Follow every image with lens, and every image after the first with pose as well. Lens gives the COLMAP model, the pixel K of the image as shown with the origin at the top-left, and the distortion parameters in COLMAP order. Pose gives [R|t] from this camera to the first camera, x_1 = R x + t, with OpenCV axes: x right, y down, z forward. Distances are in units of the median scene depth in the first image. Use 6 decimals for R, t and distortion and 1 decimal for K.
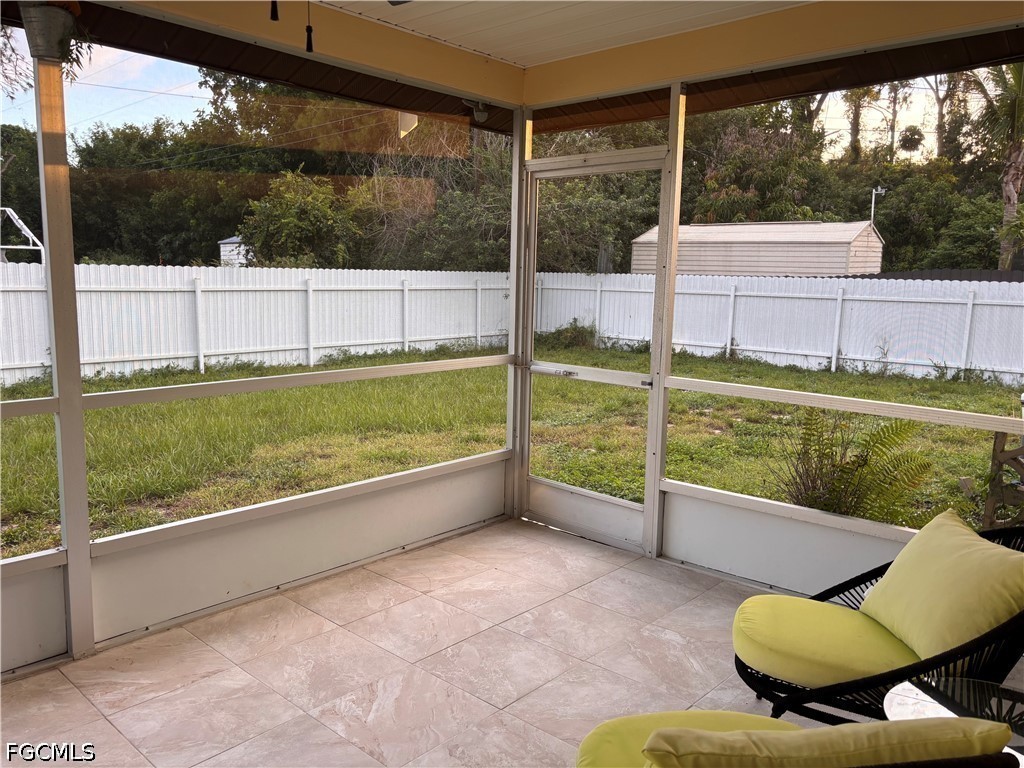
lens RADIAL K [[771.2, 0, 504.4], [0, 771.2, 387.9], [0, 0, 1]] dist [0.058758, -0.061332]
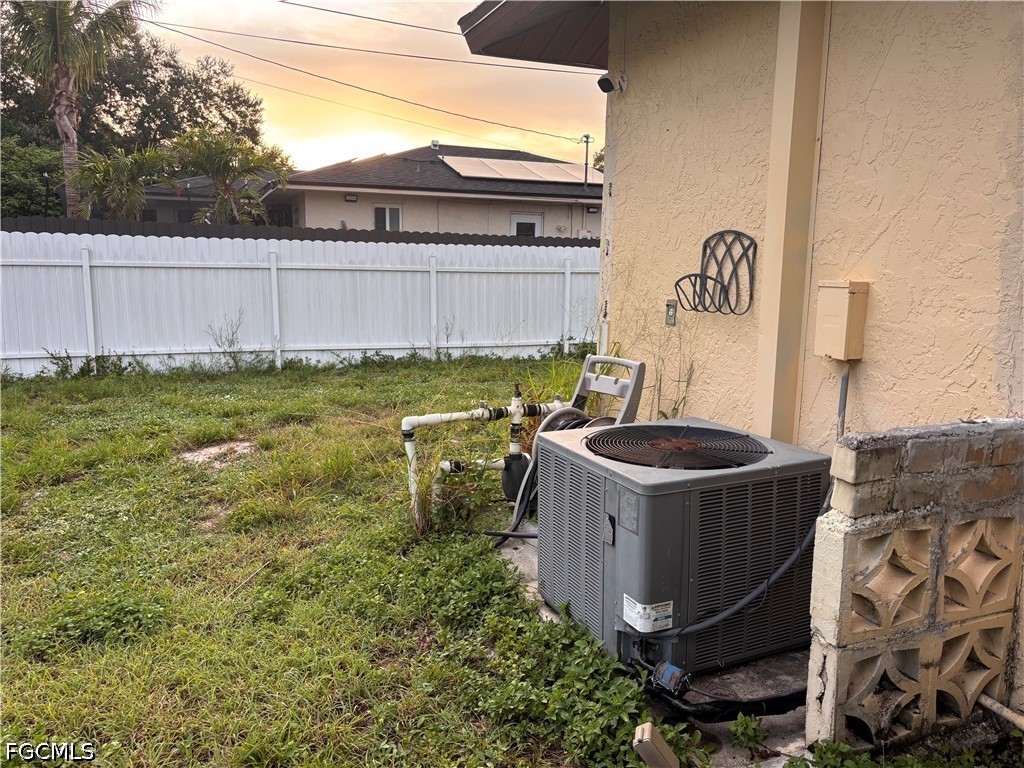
lens RADIAL K [[771.2, 0, 512.8], [0, 771.2, 383.1], [0, 0, 1]] dist [0.058758, -0.061332]
pose [[0.420782, -0.160352, 0.892877, 0.103785], [0.127224, 0.984957, 0.116932, -0.035439], [-0.898196, 0.064392, 0.434853, 0.340629]]
